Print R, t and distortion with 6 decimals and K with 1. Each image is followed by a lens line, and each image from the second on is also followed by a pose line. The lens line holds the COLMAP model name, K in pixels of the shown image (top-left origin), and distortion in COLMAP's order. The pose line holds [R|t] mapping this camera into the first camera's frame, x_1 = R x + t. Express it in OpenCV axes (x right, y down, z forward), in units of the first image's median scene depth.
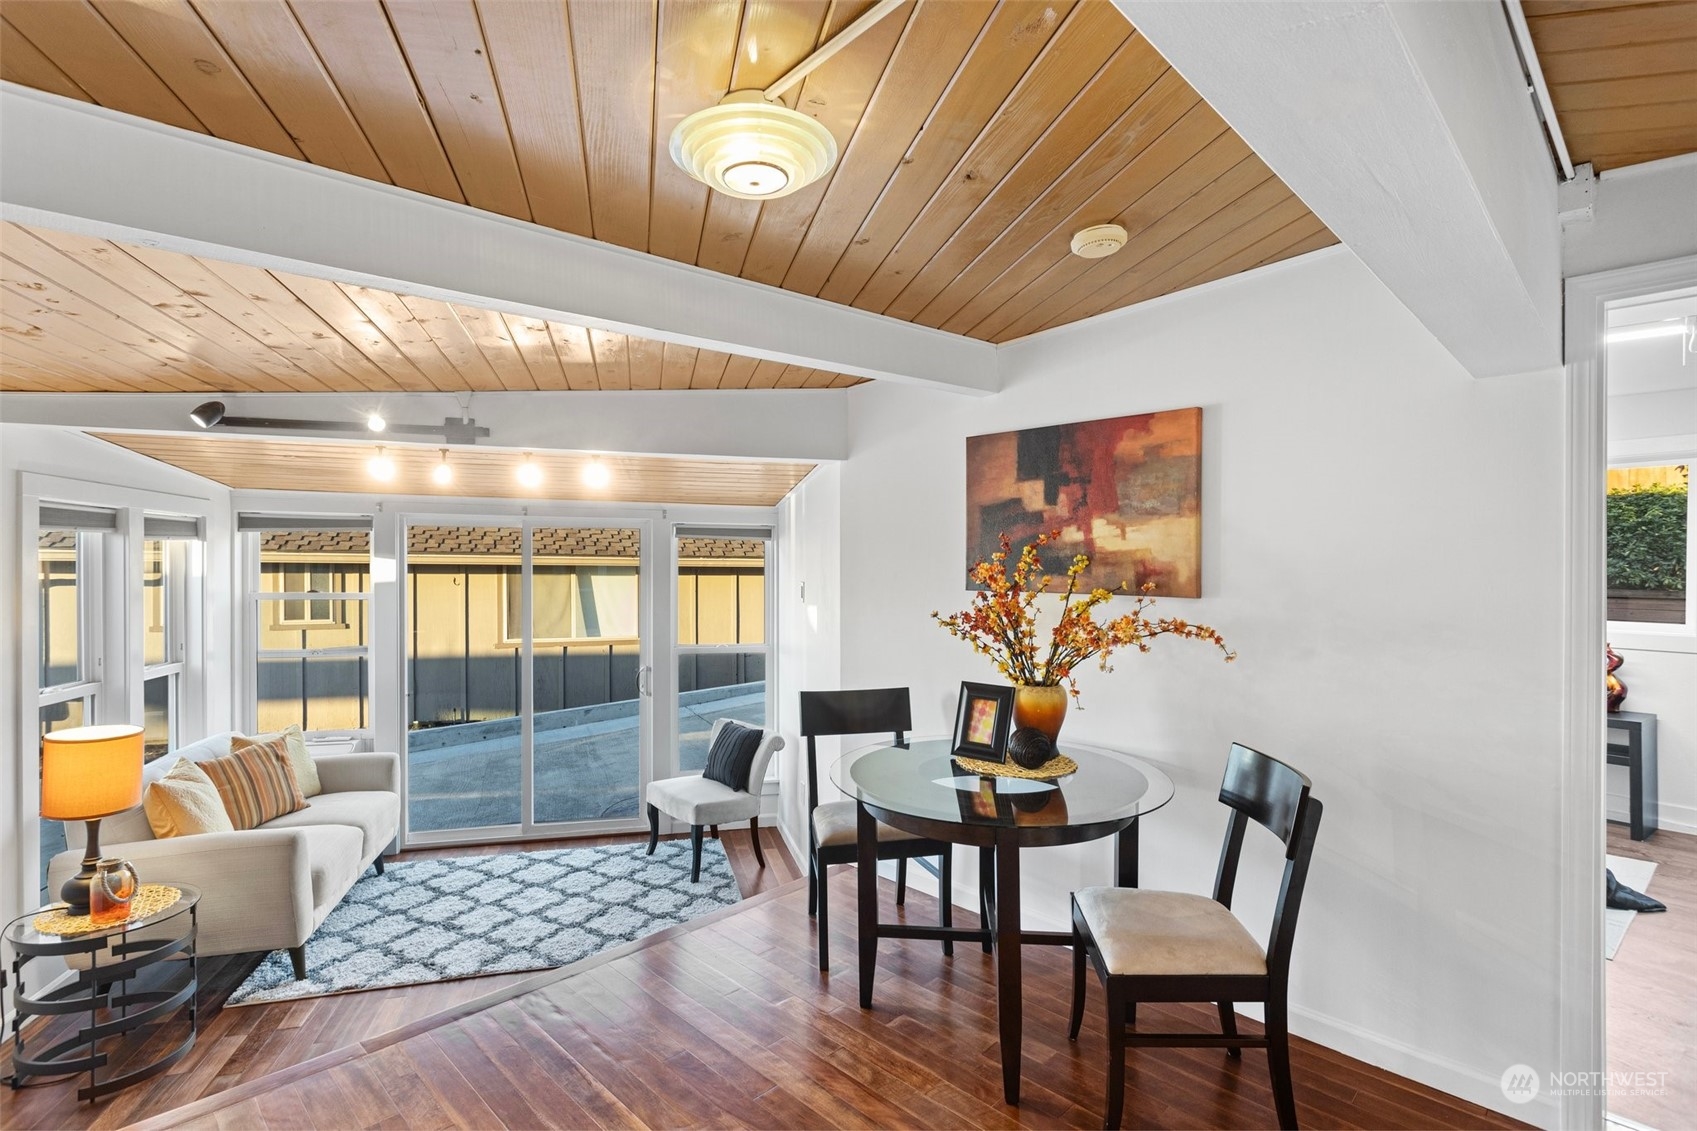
lens RADIAL K [[818.4, 0, 842.7], [0, 818.4, 590.9], [0, 0, 1]] dist [-0.000487, -0.000674]
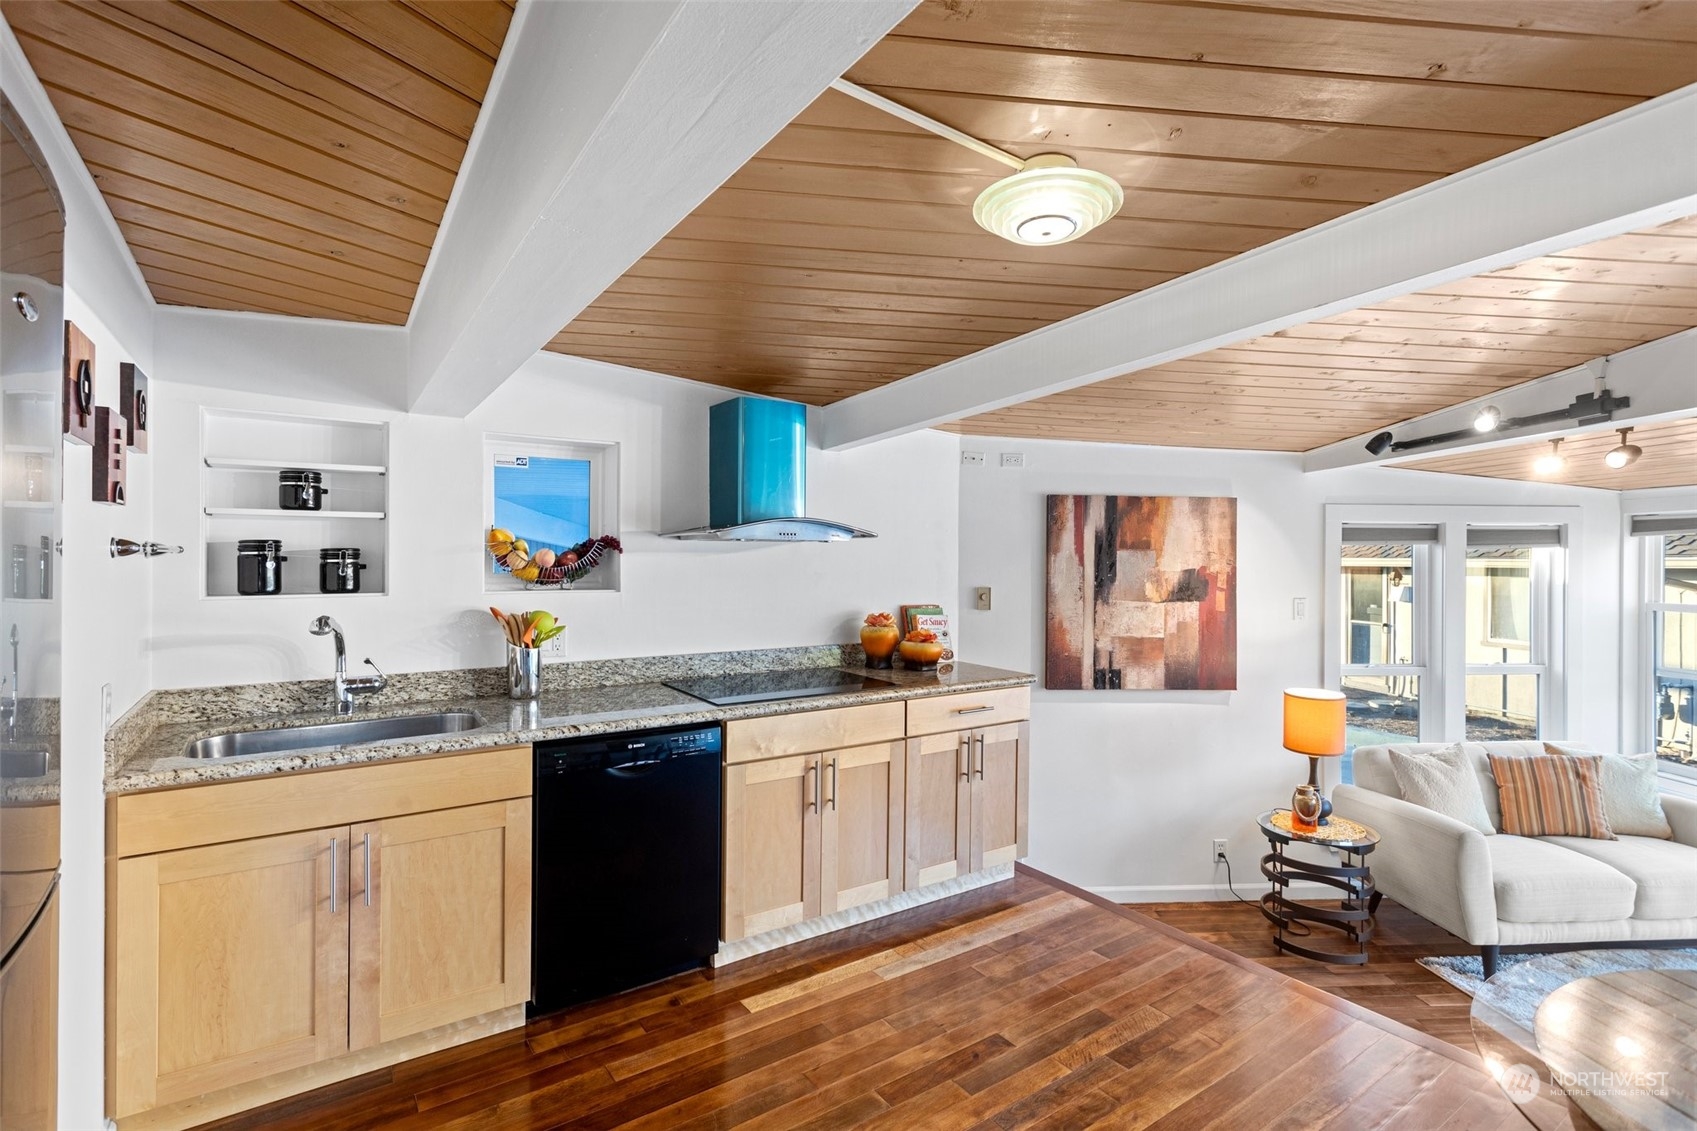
lens RADIAL K [[818.4, 0, 842.7], [0, 818.4, 590.9], [0, 0, 1]] dist [-0.000487, -0.000674]
pose [[-0.211601, 0.024133, -0.977058, 0.484216], [-0.036956, 0.998783, 0.032673, -0.009910], [0.976657, 0.043022, -0.210452, 0.423658]]
